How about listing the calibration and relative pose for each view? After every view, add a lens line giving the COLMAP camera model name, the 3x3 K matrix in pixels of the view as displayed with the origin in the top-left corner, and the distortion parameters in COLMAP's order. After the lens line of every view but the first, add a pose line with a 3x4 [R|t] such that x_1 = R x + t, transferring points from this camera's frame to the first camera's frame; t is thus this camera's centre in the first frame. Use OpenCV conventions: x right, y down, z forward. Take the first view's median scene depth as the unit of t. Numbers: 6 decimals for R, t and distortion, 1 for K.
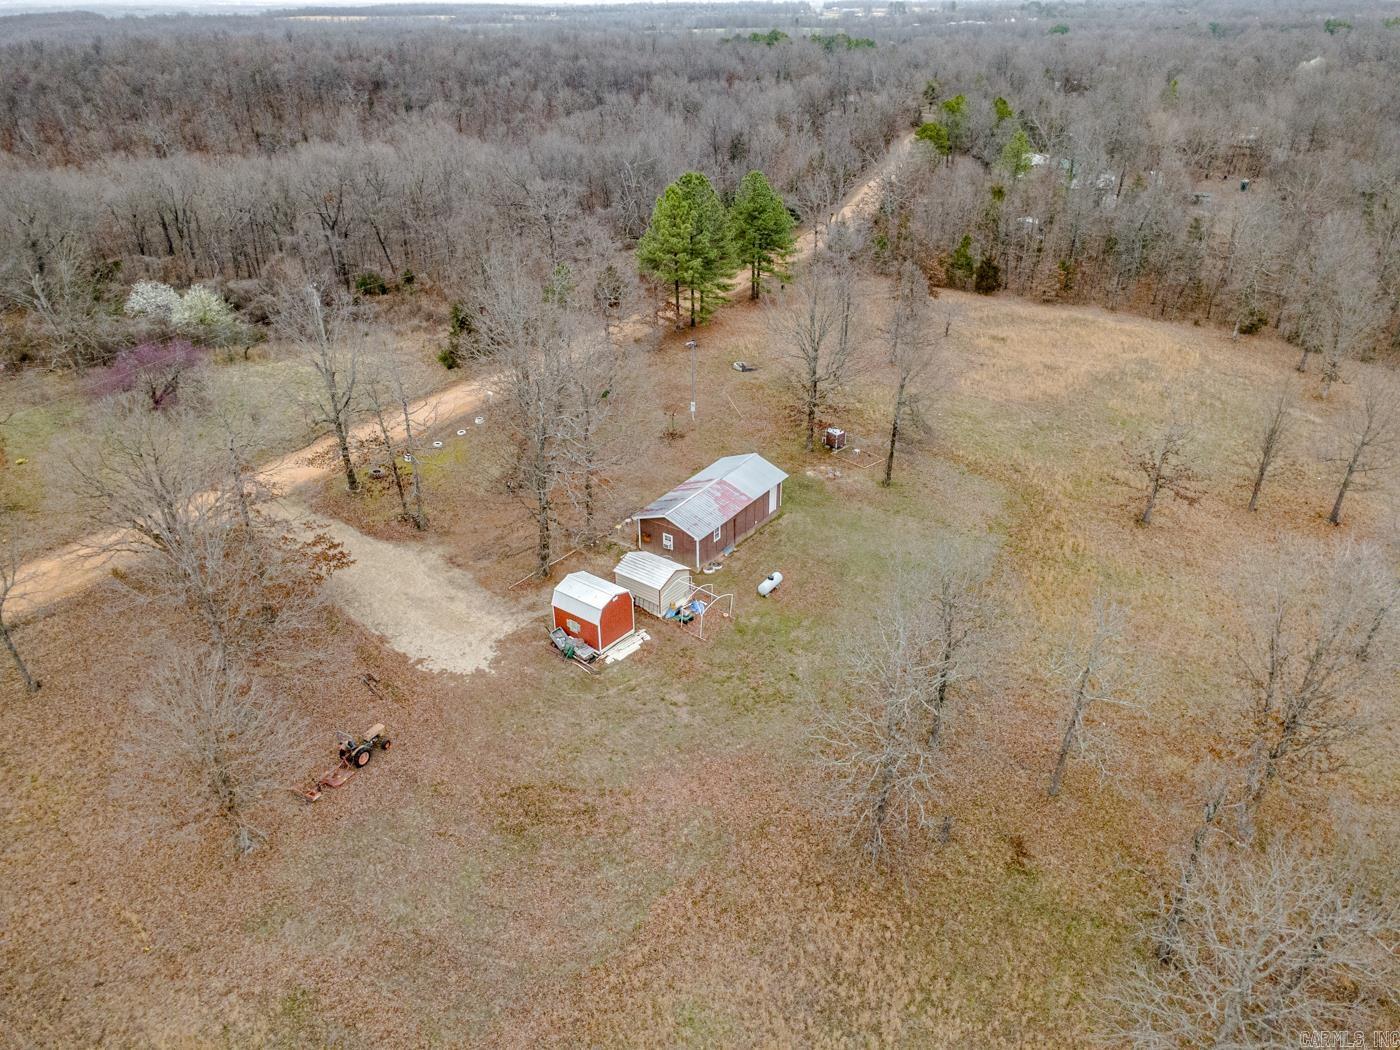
lens RADIAL K [[1005.8, 0, 700.0], [0, 1005.8, 525.0], [0, 0, 1]] dist [0.021737, -0.000348]
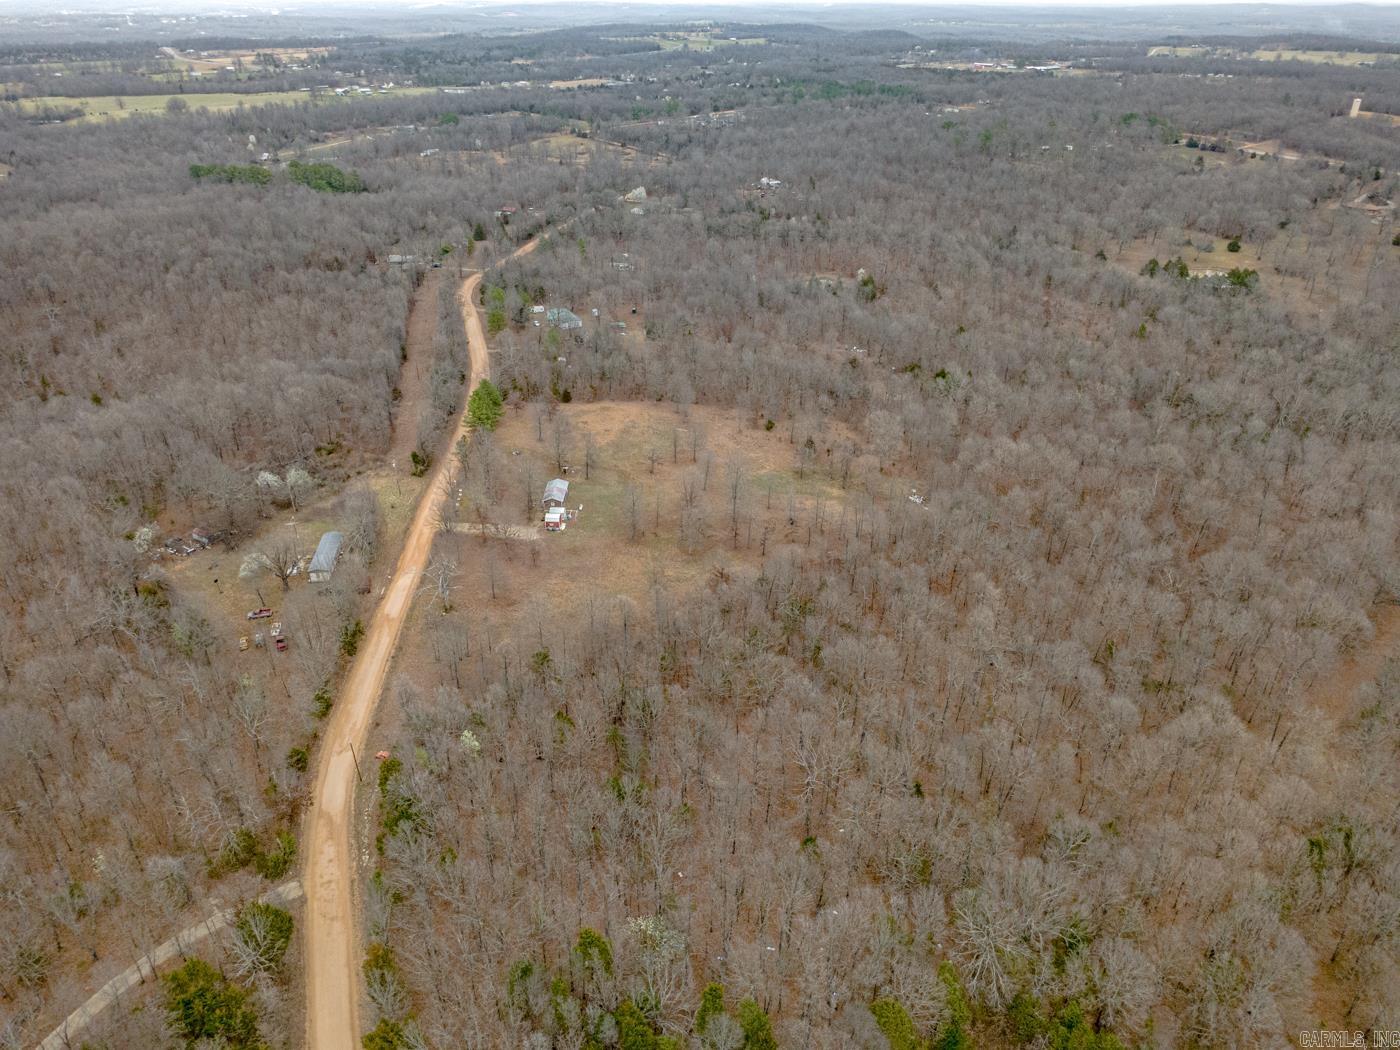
lens RADIAL K [[1005.8, 0, 700.0], [0, 1005.8, 525.0], [0, 0, 1]] dist [0.021737, -0.000348]
pose [[0.840335, -0.260991, 0.475100, -1.151994], [0.261710, 0.962884, 0.066049, -0.013307], [-0.474705, 0.068835, 0.877449, -2.189284]]
